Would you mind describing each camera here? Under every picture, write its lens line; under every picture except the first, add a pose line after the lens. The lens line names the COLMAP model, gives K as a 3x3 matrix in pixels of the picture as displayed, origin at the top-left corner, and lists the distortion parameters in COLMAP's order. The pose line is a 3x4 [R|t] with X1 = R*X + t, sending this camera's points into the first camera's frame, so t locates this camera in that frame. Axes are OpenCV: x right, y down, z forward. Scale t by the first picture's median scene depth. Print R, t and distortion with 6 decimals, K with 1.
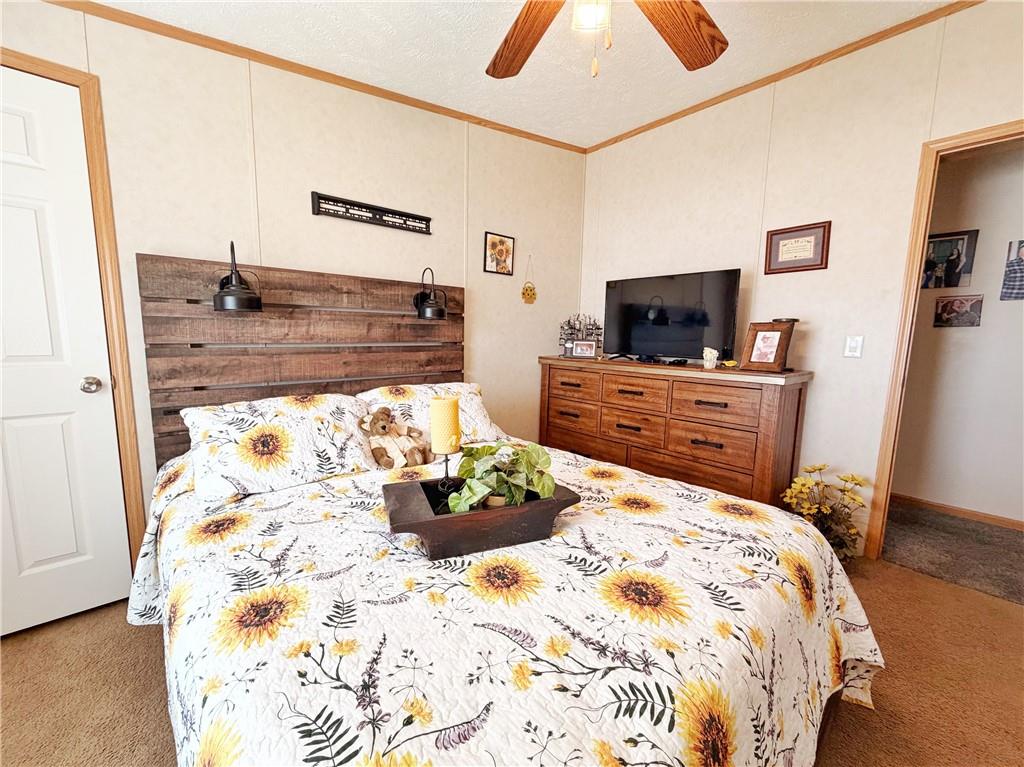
lens RADIAL K [[408.6, 0, 507.9], [0, 408.6, 385.5], [0, 0, 1]] dist [-0.001132, -0.000021]
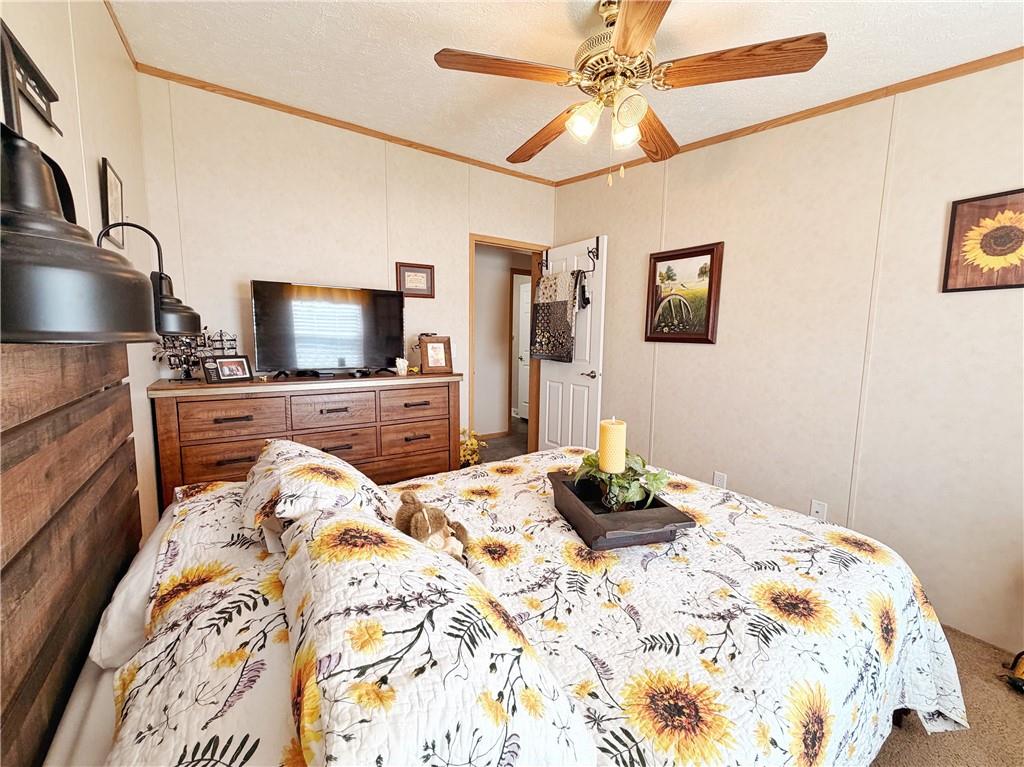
lens RADIAL K [[408.6, 0, 507.9], [0, 408.6, 385.5], [0, 0, 1]] dist [-0.001132, -0.000021]
pose [[0.136903, -0.130282, 0.981980, -0.629561], [0.118156, 0.986384, 0.114394, -0.113865], [-0.983512, 0.100366, 0.150432, 0.545829]]
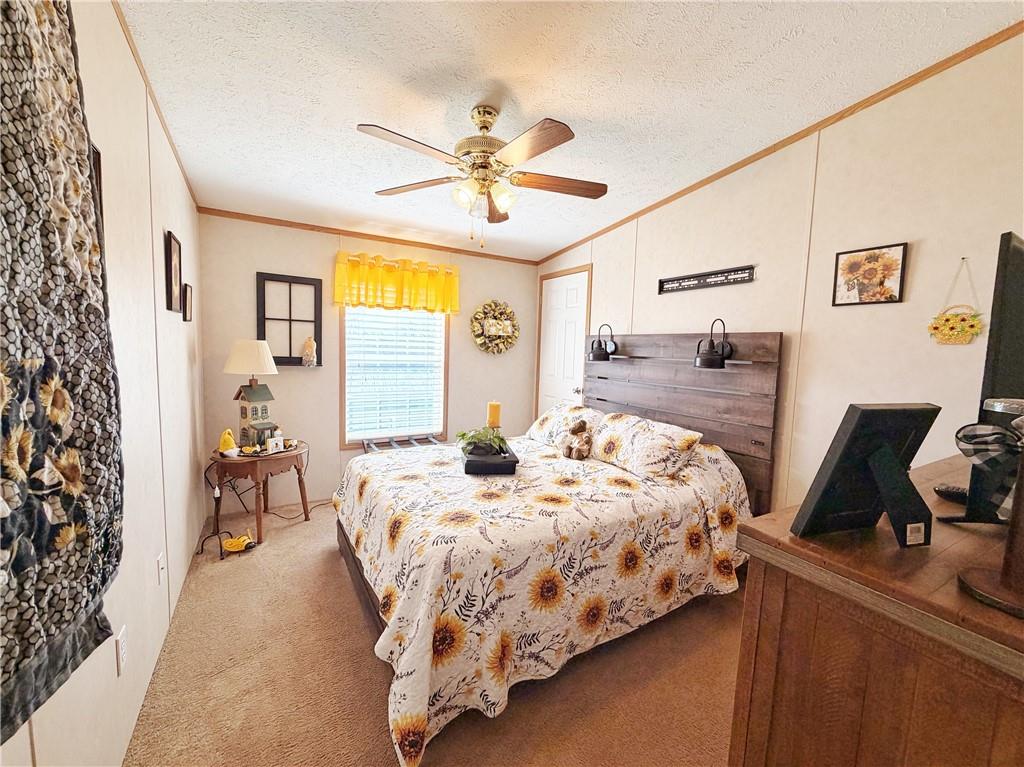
lens RADIAL K [[408.6, 0, 507.9], [0, 408.6, 385.5], [0, 0, 1]] dist [-0.001132, -0.000021]
pose [[-0.195533, 0.063862, -0.978616, 0.945988], [-0.163951, 0.981705, 0.096822, -0.133666], [0.966895, 0.179377, -0.181486, 0.701416]]
